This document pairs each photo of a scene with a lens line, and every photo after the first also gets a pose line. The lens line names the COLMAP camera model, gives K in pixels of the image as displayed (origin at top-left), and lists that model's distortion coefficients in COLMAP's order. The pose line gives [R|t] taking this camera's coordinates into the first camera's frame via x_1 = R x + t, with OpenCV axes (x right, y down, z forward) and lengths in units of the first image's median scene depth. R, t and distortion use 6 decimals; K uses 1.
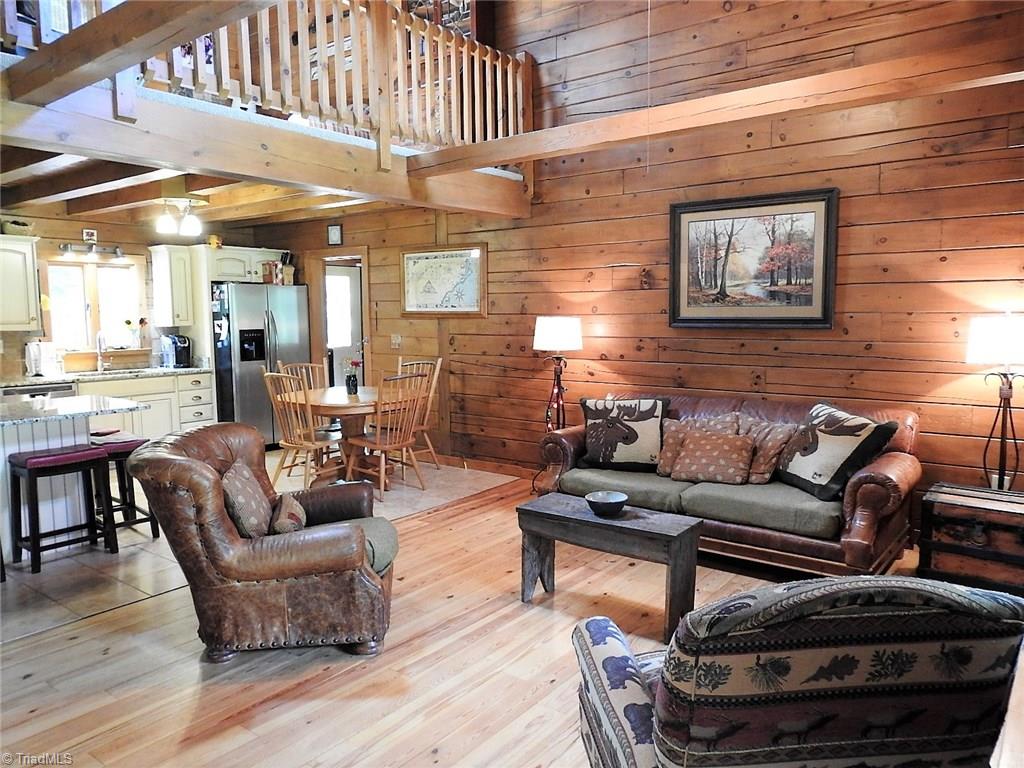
lens RADIAL K [[736.5, 0, 510.9], [0, 736.5, 386.7], [0, 0, 1]] dist [-0.006254, 0.005750]
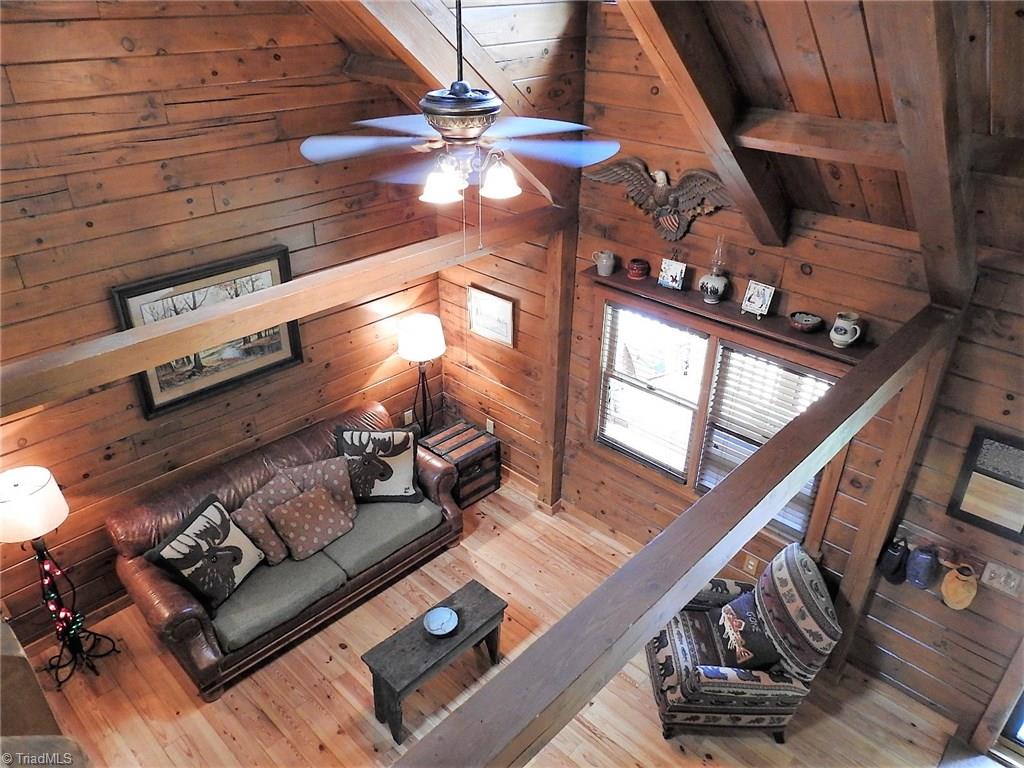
lens RADIAL K [[736.5, 0, 515.8], [0, 736.5, 384.2], [0, 0, 1]] dist [-0.006254, 0.005750]
pose [[0.101060, -0.479109, 0.871918, -0.454979], [0.085807, 0.877337, 0.472141, -0.470562], [-0.991173, 0.027103, 0.129775, 0.441409]]
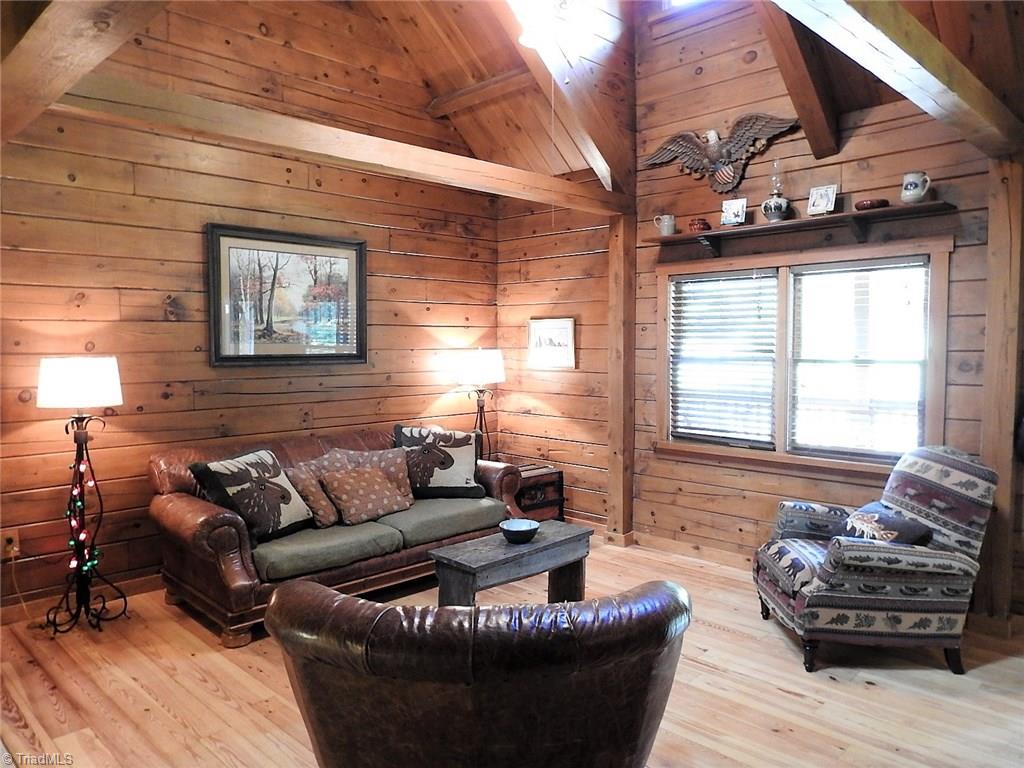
lens RADIAL K [[736.5, 0, 514.9], [0, 736.5, 383.4], [0, 0, 1]] dist [-0.006254, 0.005750]
pose [[0.120413, -0.047309, 0.991596, -0.557676], [0.103266, 0.994042, 0.034886, -0.053935], [-0.987338, 0.098197, 0.124581, 0.533491]]
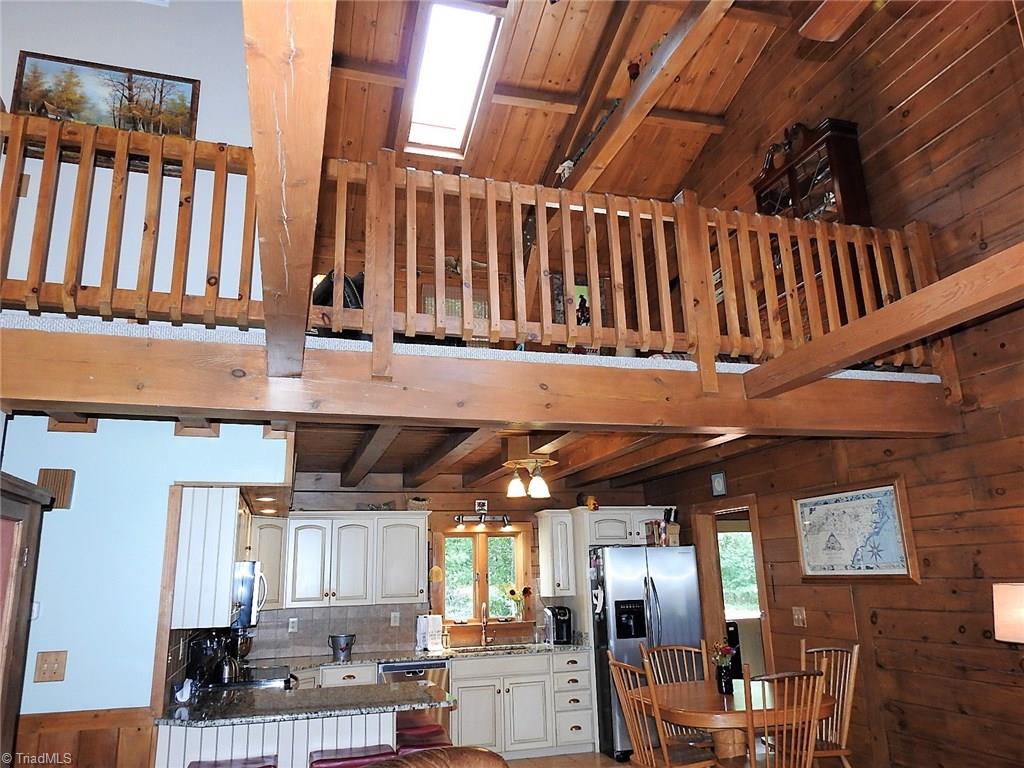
lens RADIAL K [[736.5, 0, 513.3], [0, 736.5, 387.3], [0, 0, 1]] dist [-0.006254, 0.005750]
pose [[0.813875, -0.162885, -0.557741, 0.074849], [-0.034678, 0.944575, -0.326460, -0.032892], [0.580004, 0.285039, 0.763118, 0.230393]]
